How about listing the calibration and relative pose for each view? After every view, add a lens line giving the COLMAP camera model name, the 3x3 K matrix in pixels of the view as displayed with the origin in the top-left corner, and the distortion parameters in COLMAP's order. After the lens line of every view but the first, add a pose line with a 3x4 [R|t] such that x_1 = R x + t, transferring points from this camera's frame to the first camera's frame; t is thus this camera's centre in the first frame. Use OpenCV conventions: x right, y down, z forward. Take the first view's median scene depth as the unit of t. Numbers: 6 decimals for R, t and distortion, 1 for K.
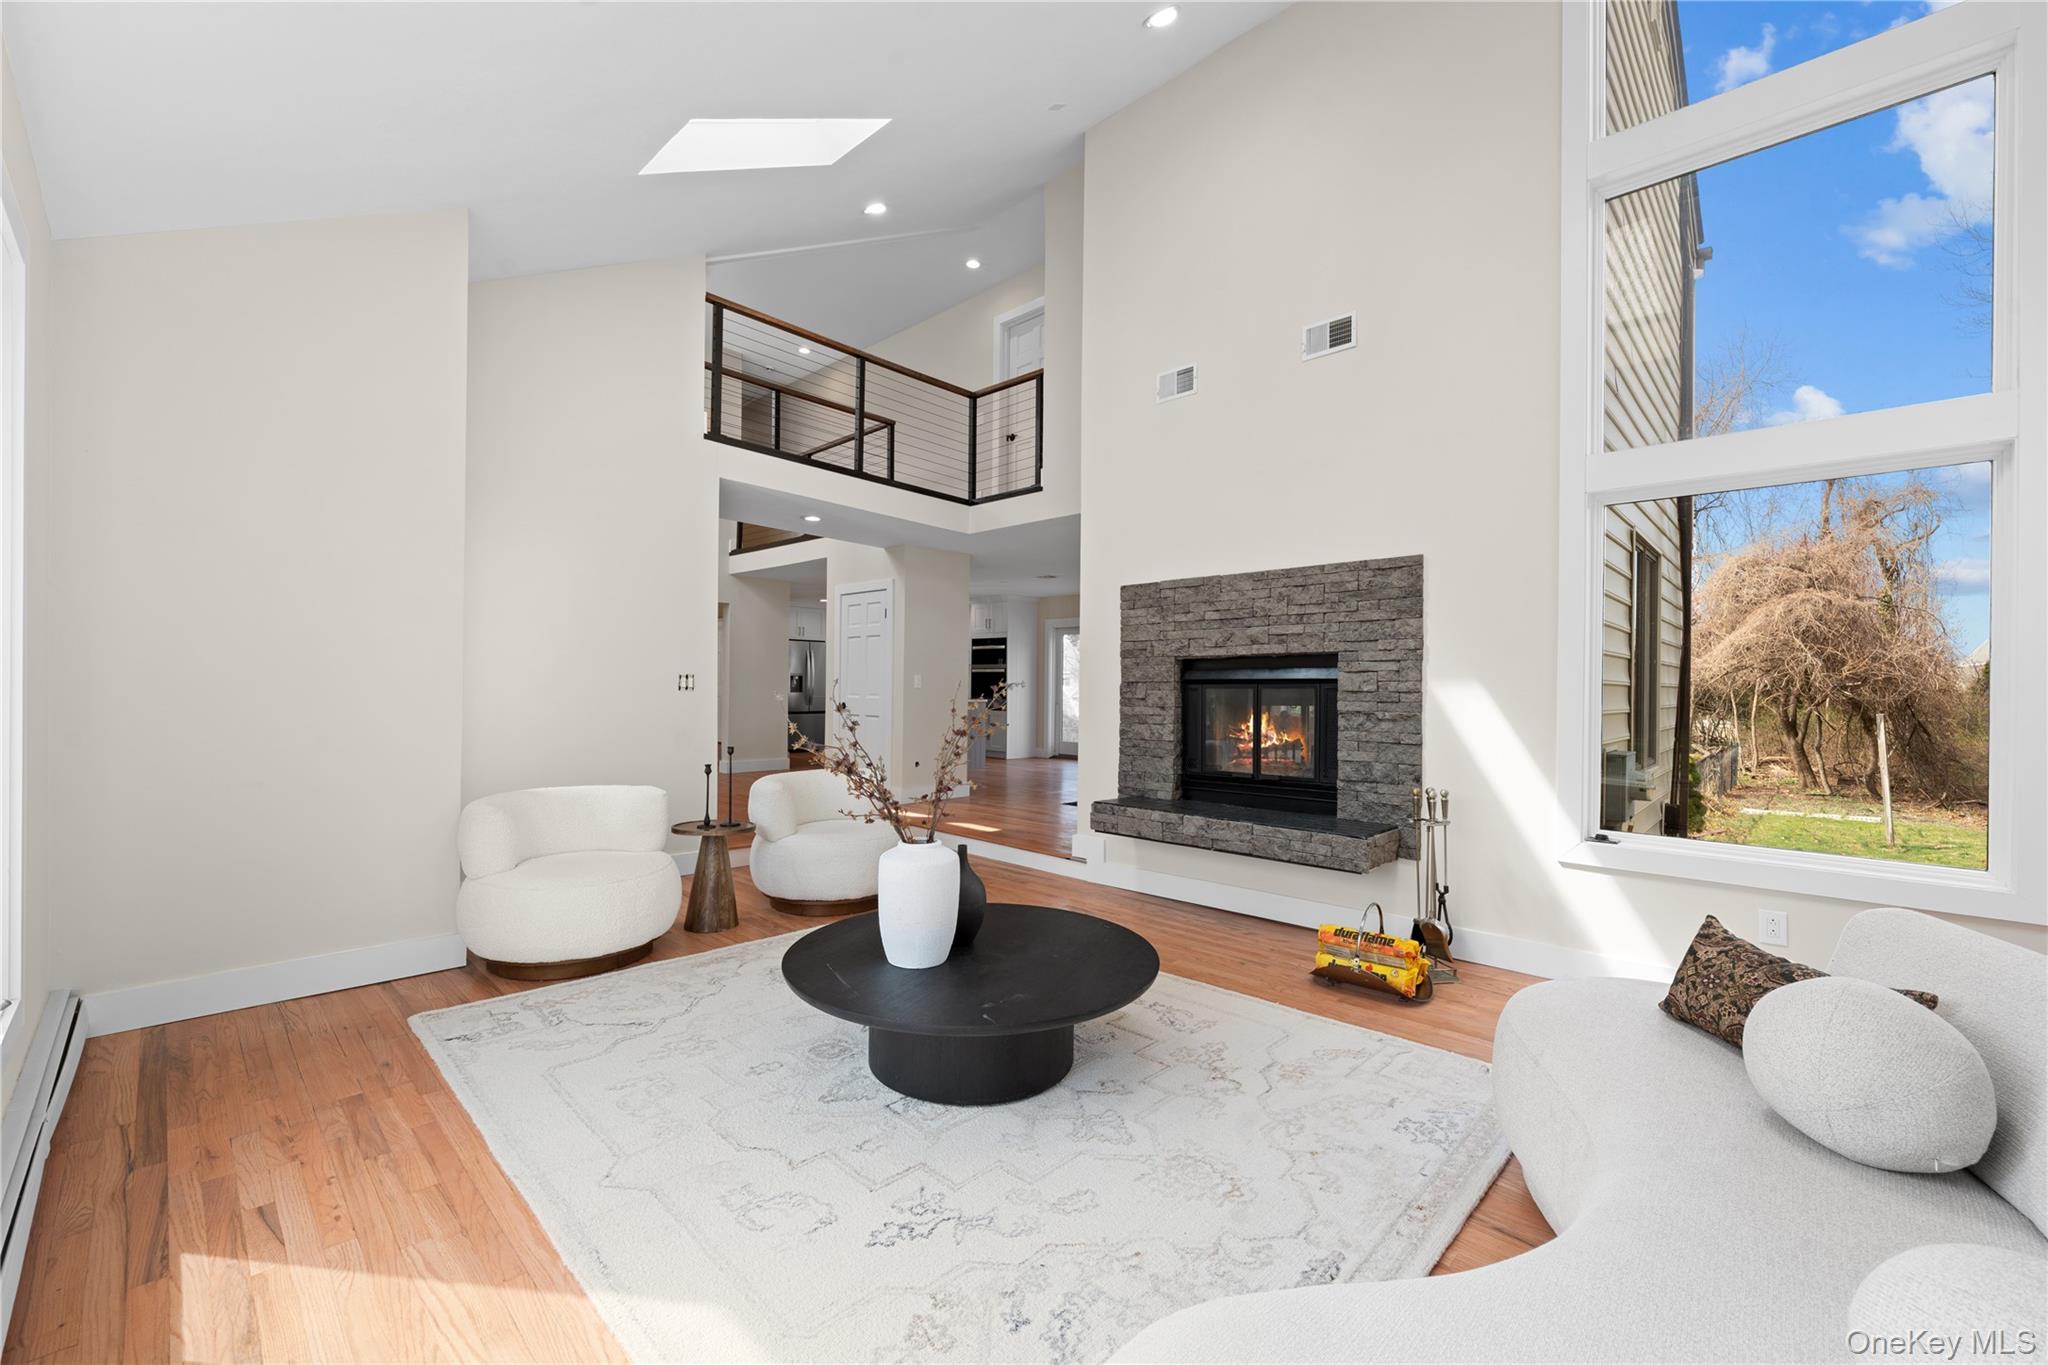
lens RADIAL K [[830.7, 0, 1030.2], [0, 830.7, 681.3], [0, 0, 1]] dist [-0.000214, -0.000398]
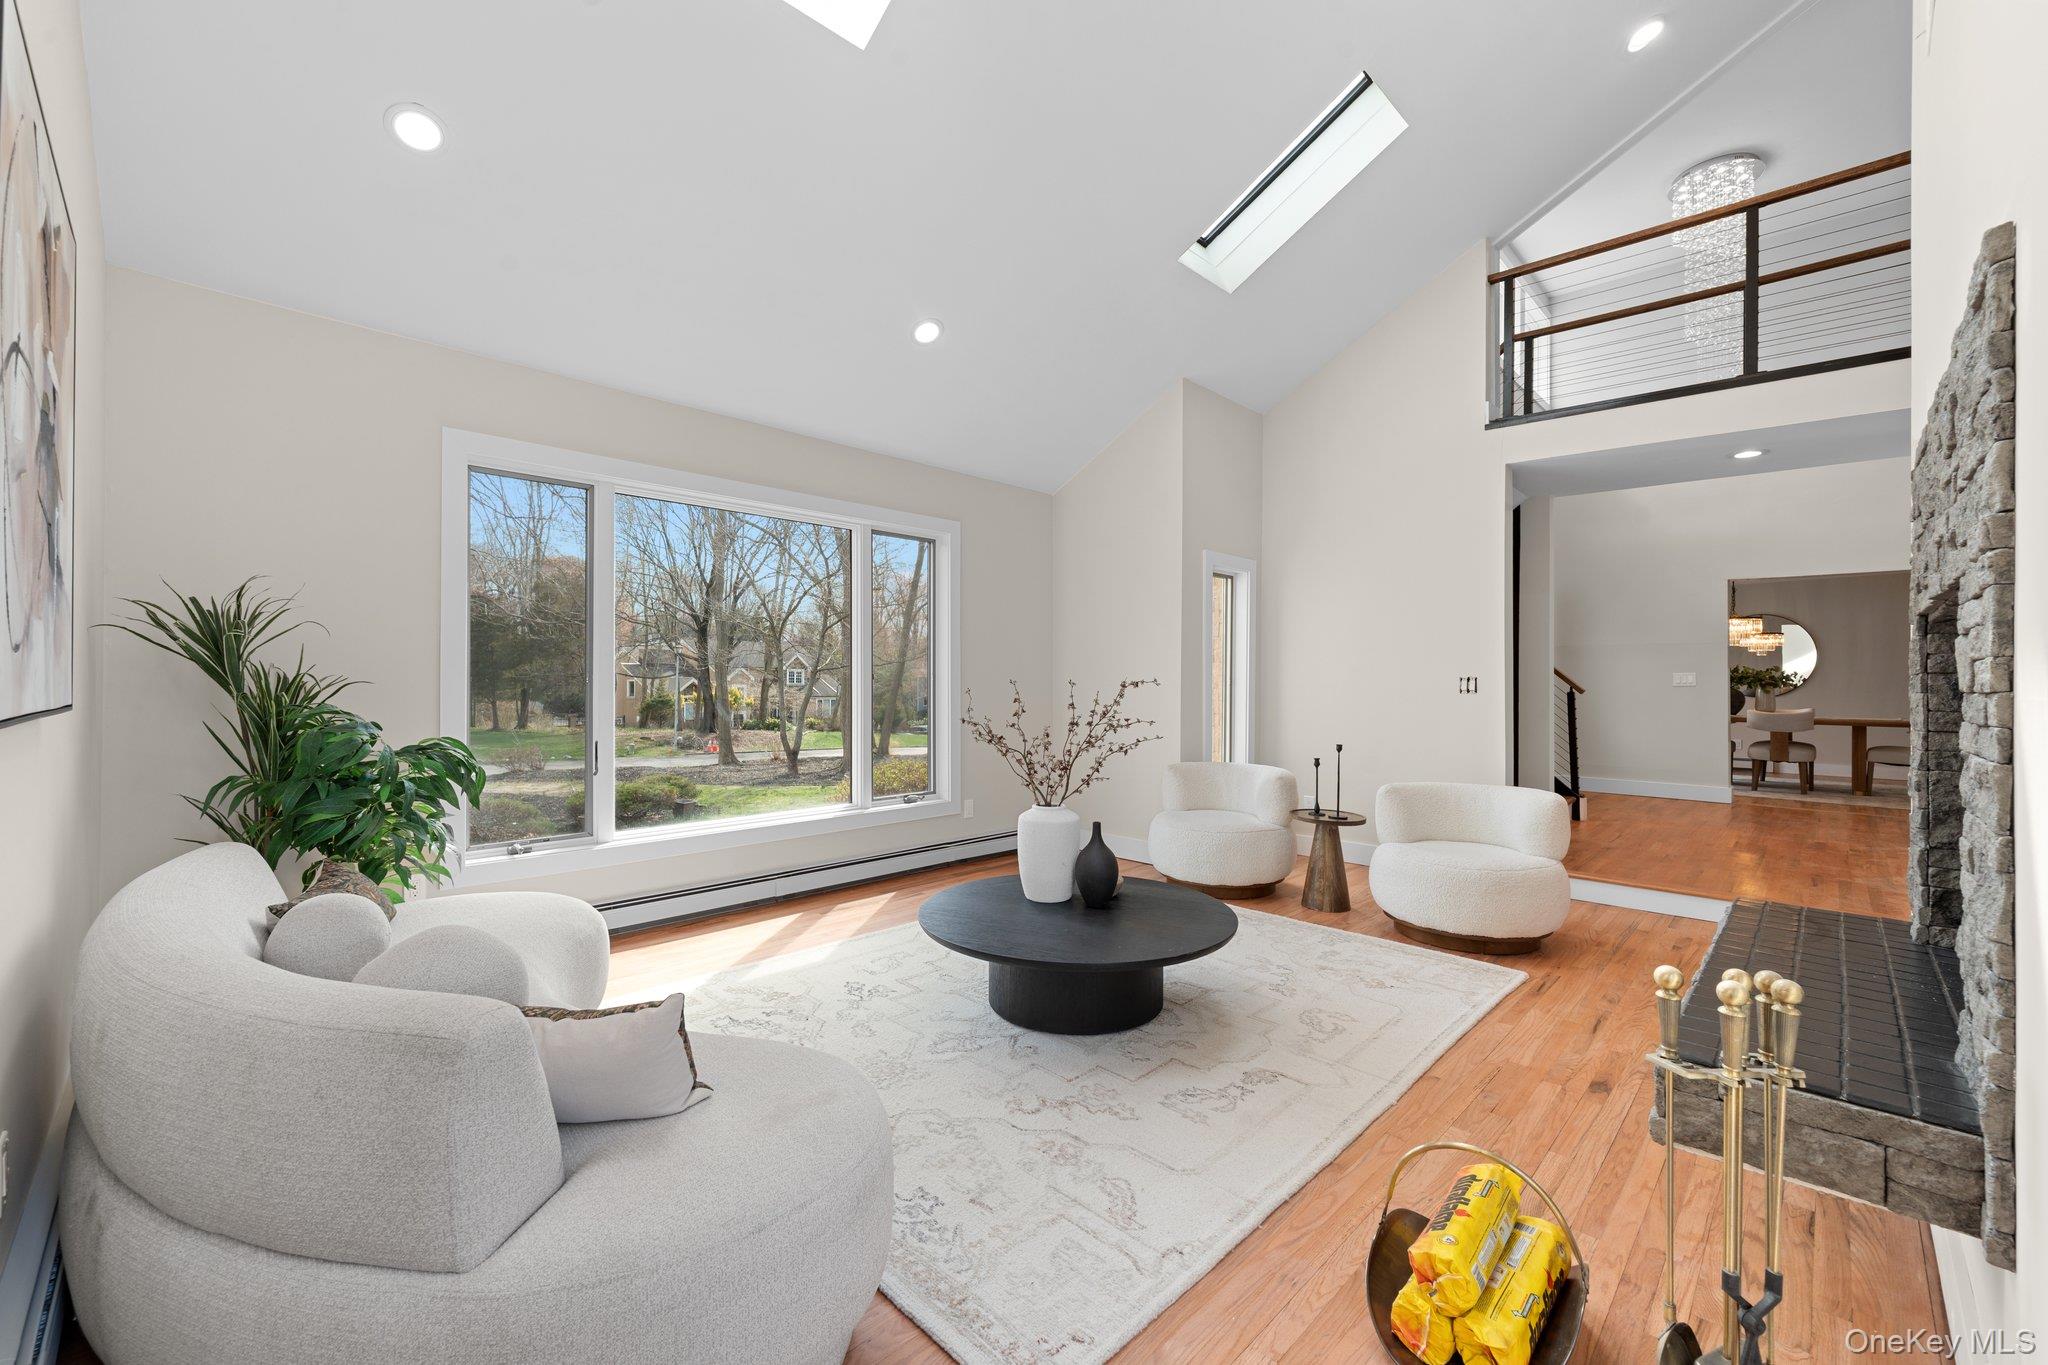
lens RADIAL K [[830.7, 0, 1022.1], [0, 830.7, 685.8], [0, 0, 1]] dist [-0.000214, -0.000398]
pose [[-0.021003, -0.005829, -0.999762, 1.083308], [-0.001538, 0.999982, -0.005798, 0.015678], [0.999778, 0.001416, -0.021012, 0.929903]]
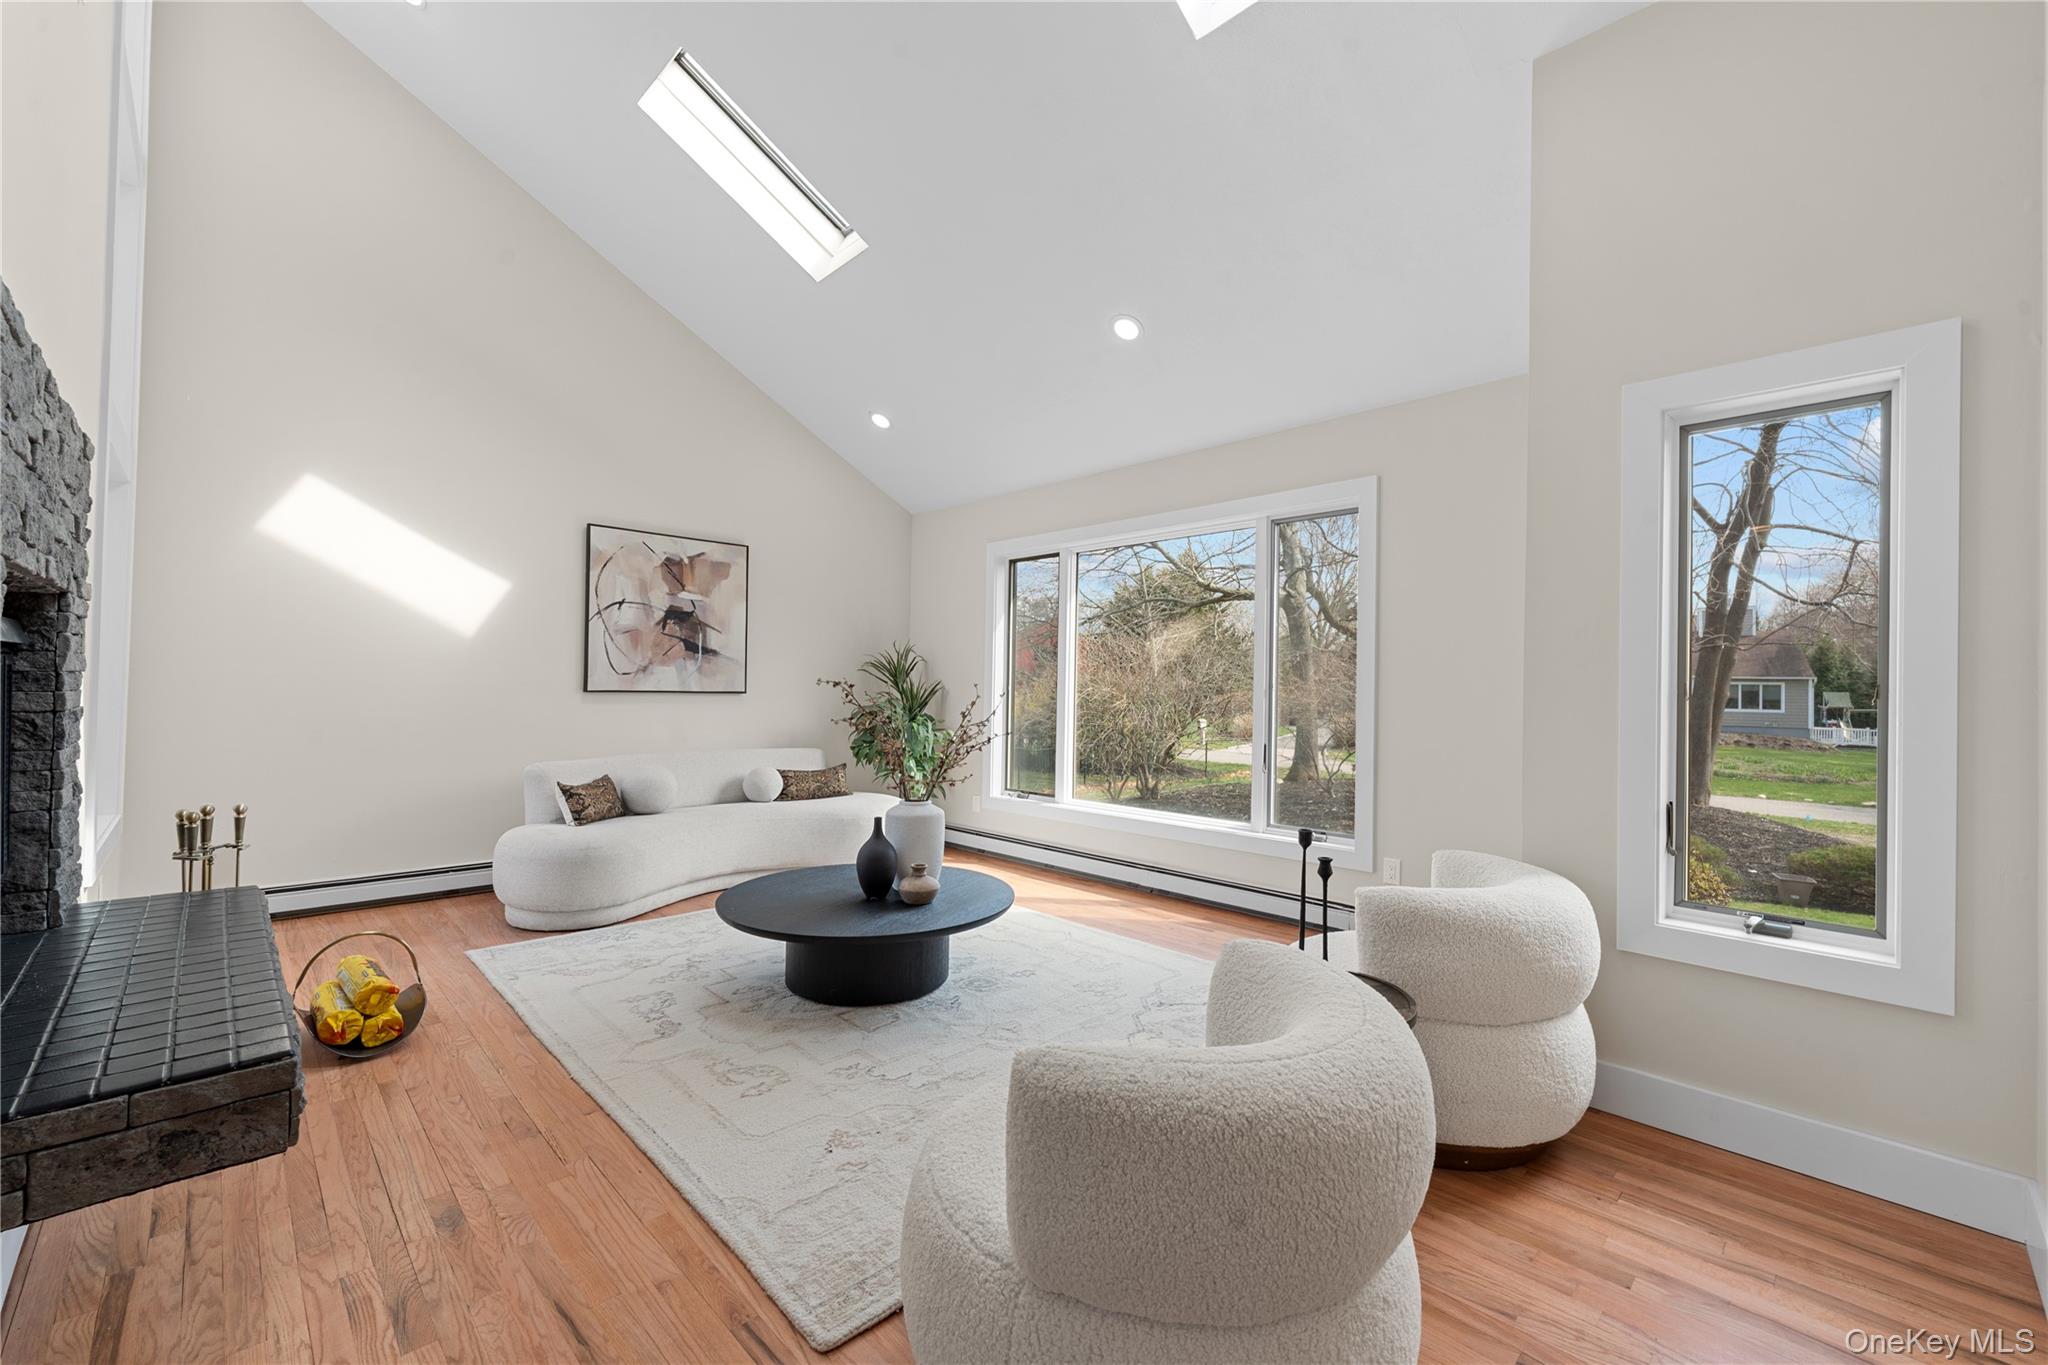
lens RADIAL K [[830.7, 0, 1020.0], [0, 830.7, 685.0], [0, 0, 1]] dist [-0.000214, -0.000398]
pose [[-0.998736, -0.029795, 0.040483, -0.331186], [-0.030145, 0.999513, -0.008086, 0.011352], [-0.040222, -0.009296, -0.999148, 2.212262]]
